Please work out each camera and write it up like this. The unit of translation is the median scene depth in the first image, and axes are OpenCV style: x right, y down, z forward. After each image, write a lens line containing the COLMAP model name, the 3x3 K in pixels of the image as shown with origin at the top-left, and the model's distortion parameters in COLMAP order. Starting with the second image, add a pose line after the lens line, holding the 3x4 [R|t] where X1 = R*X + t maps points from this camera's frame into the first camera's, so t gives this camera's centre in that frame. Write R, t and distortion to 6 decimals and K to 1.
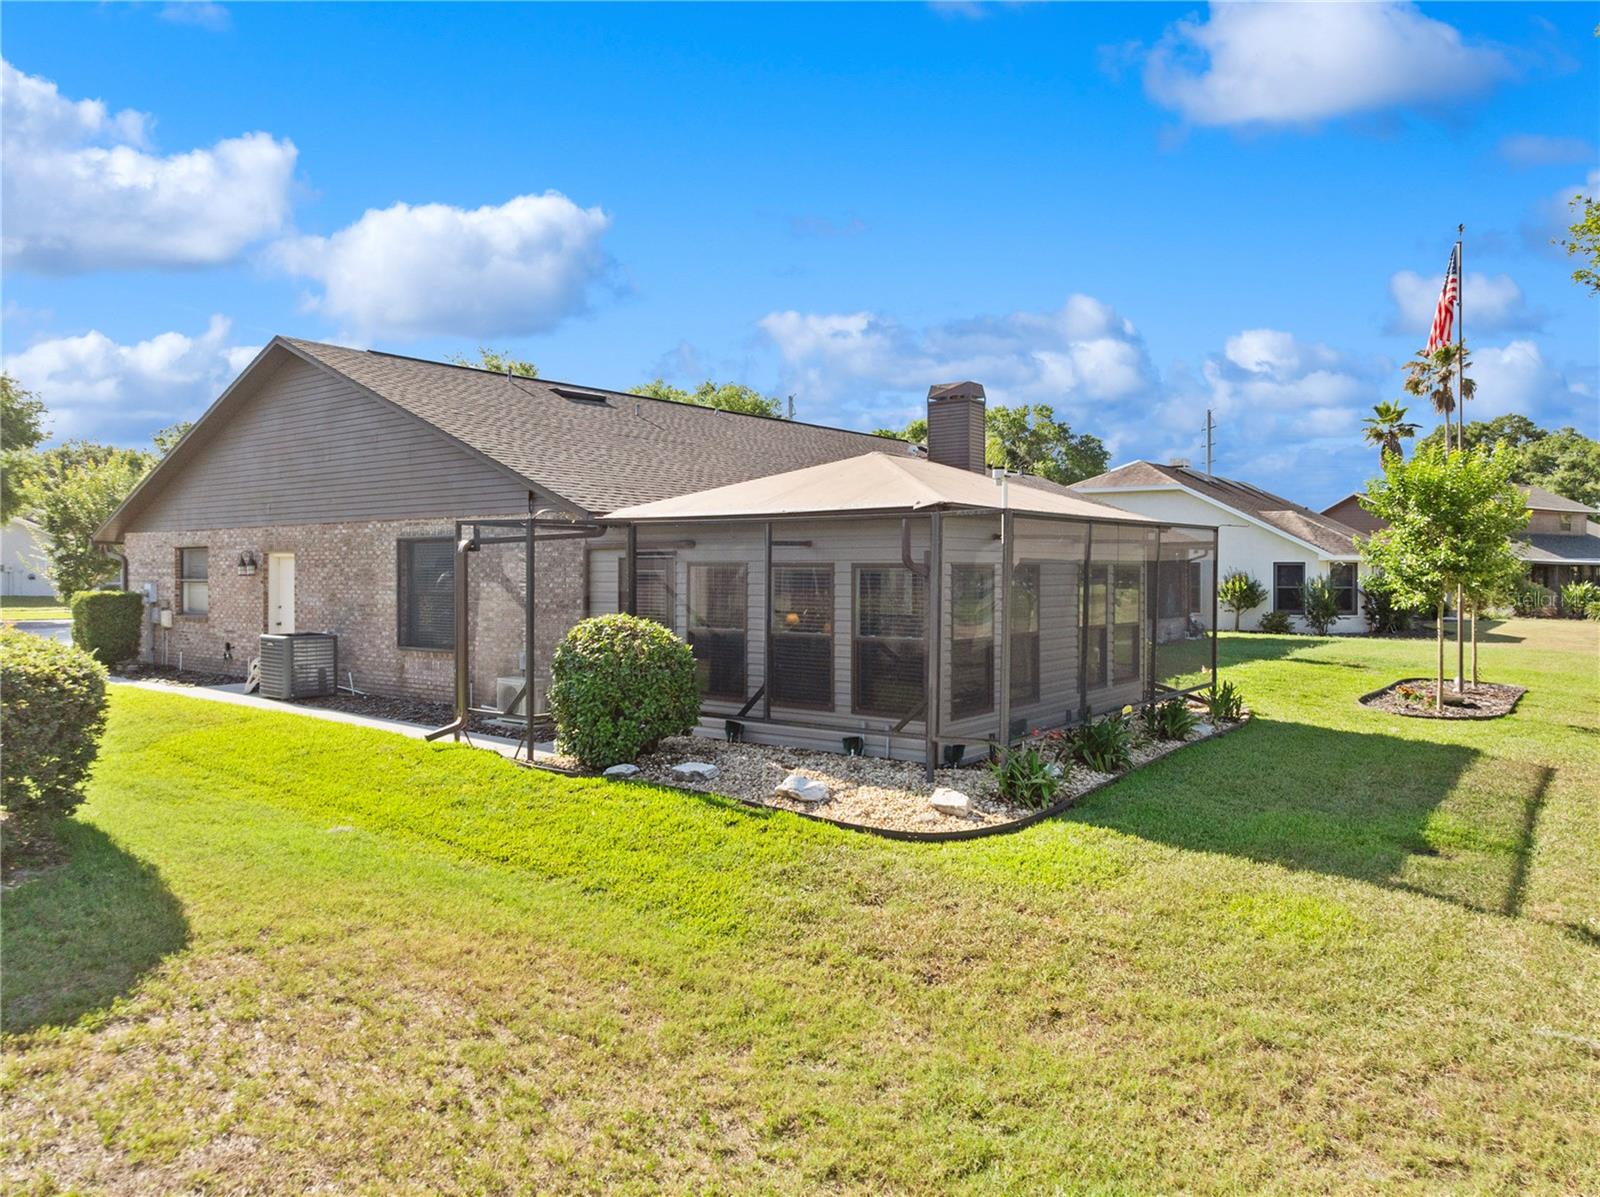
lens RADIAL K [[1144.7, 0, 813.2], [0, 1144.7, 594.3], [0, 0, 1]] dist [-0.040980, -0.002776]
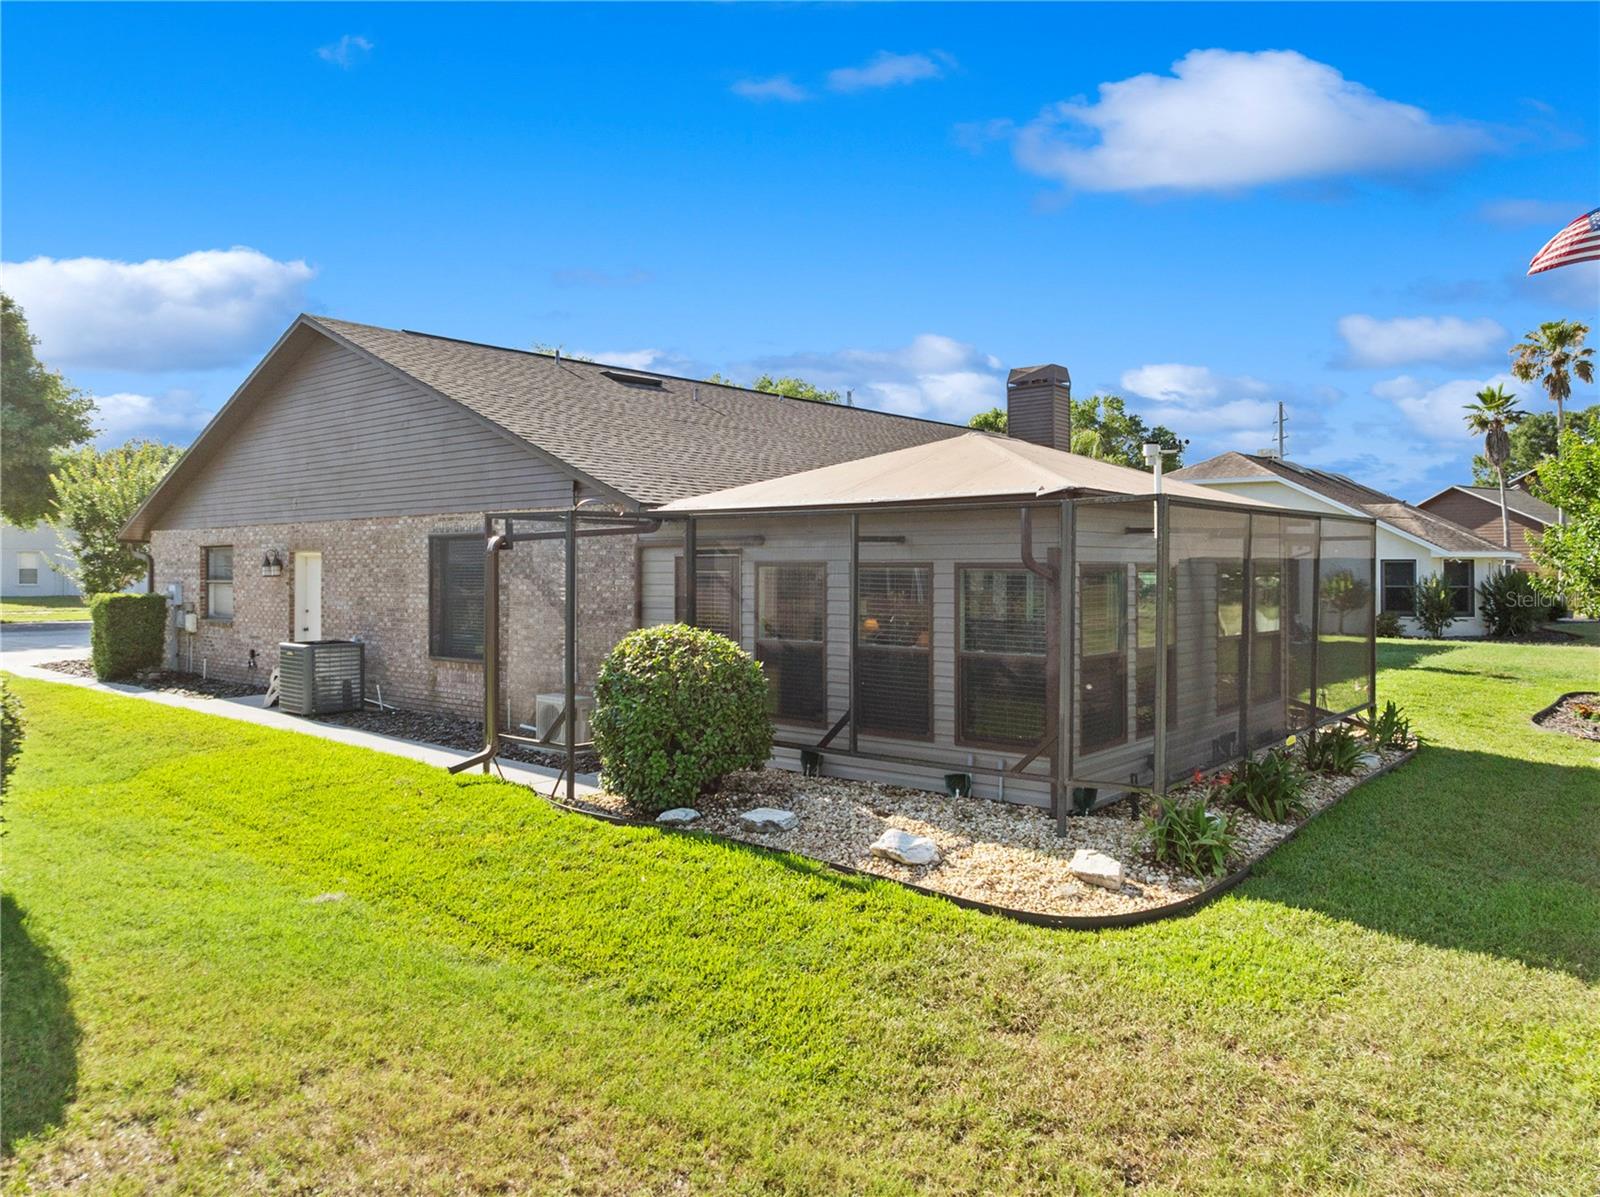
lens RADIAL K [[1144.7, 0, 813.2], [0, 1144.7, 594.3], [0, 0, 1]] dist [-0.040980, -0.002776]
pose [[0.998790, -0.000472, -0.049172, -0.027972], [0.000576, 0.999998, 0.002111, -0.006187], [0.049171, -0.002137, 0.998788, 0.168564]]
